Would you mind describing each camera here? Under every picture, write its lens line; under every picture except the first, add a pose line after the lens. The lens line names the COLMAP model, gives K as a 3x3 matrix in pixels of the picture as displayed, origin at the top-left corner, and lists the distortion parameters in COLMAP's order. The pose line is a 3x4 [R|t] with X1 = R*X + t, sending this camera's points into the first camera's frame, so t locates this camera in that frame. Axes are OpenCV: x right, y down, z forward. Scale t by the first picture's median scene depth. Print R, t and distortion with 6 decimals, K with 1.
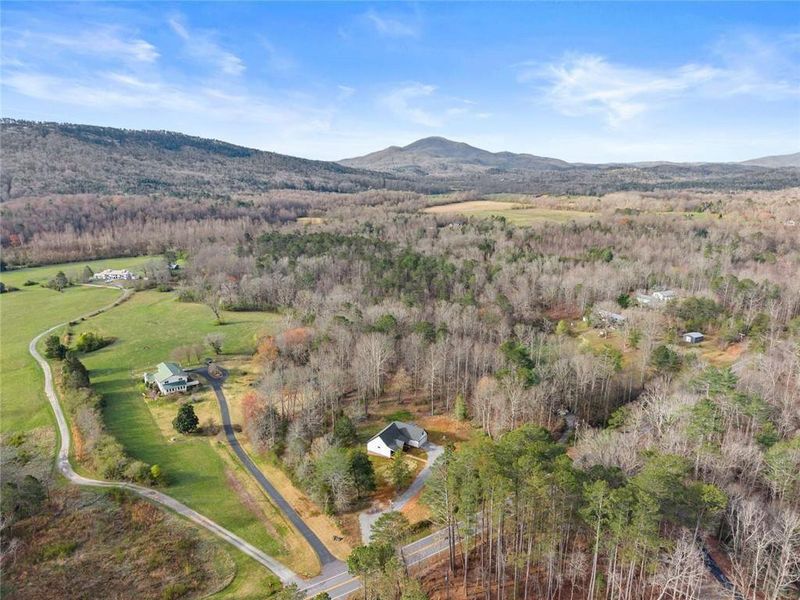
lens RADIAL K [[544.4, 0, 399.6], [0, 544.4, 300.5], [0, 0, 1]] dist [-0.005456, -0.004871]
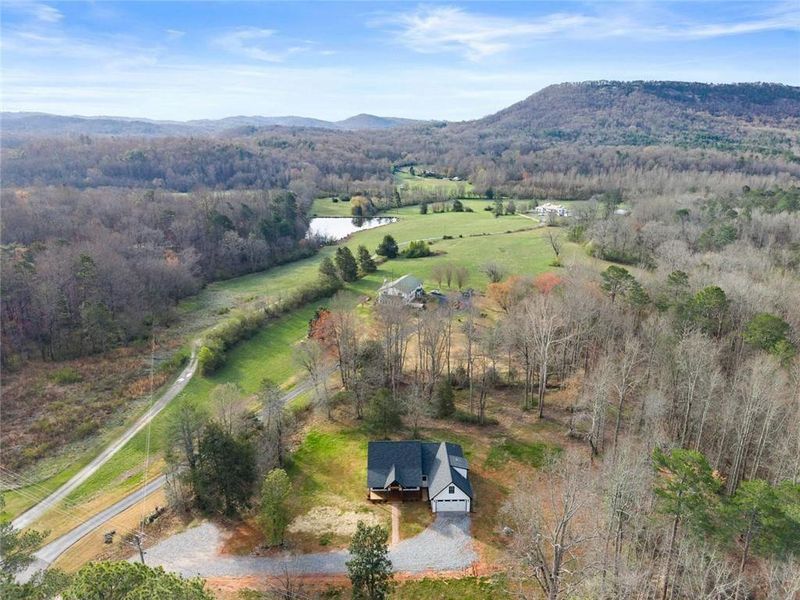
lens RADIAL K [[542.3, 0, 403.0], [0, 542.3, 298.6], [0, 0, 1]] dist [0.011961, -0.018912]
pose [[0.529624, 0.240821, -0.813329, 0.053638], [-0.207927, 0.966456, 0.150763, 0.005177], [0.822353, 0.089265, 0.561931, 0.107234]]
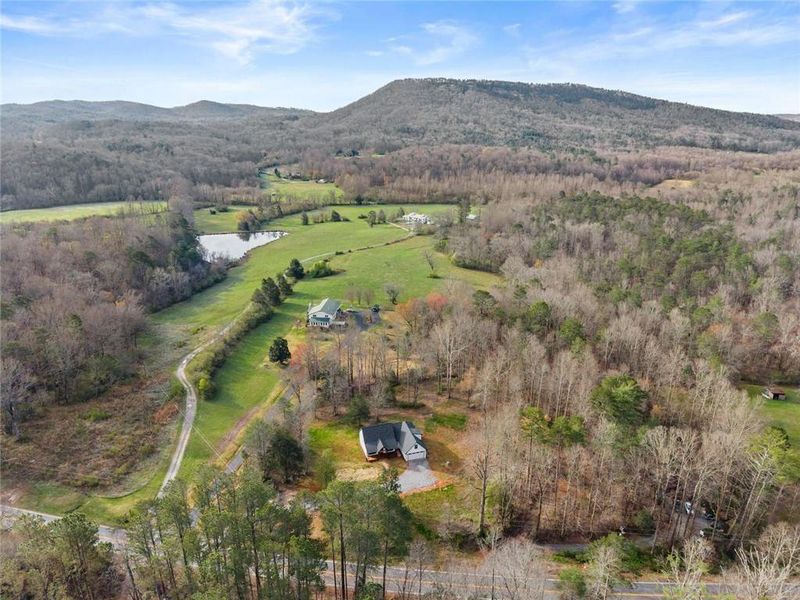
lens RADIAL K [[542.3, 0, 403.0], [0, 542.3, 298.6], [0, 0, 1]] dist [0.011961, -0.018912]
pose [[0.737966, 0.209860, -0.641378, 0.076962], [-0.161578, 0.977720, 0.134002, -0.011534], [0.655209, 0.004744, 0.755433, 0.056876]]
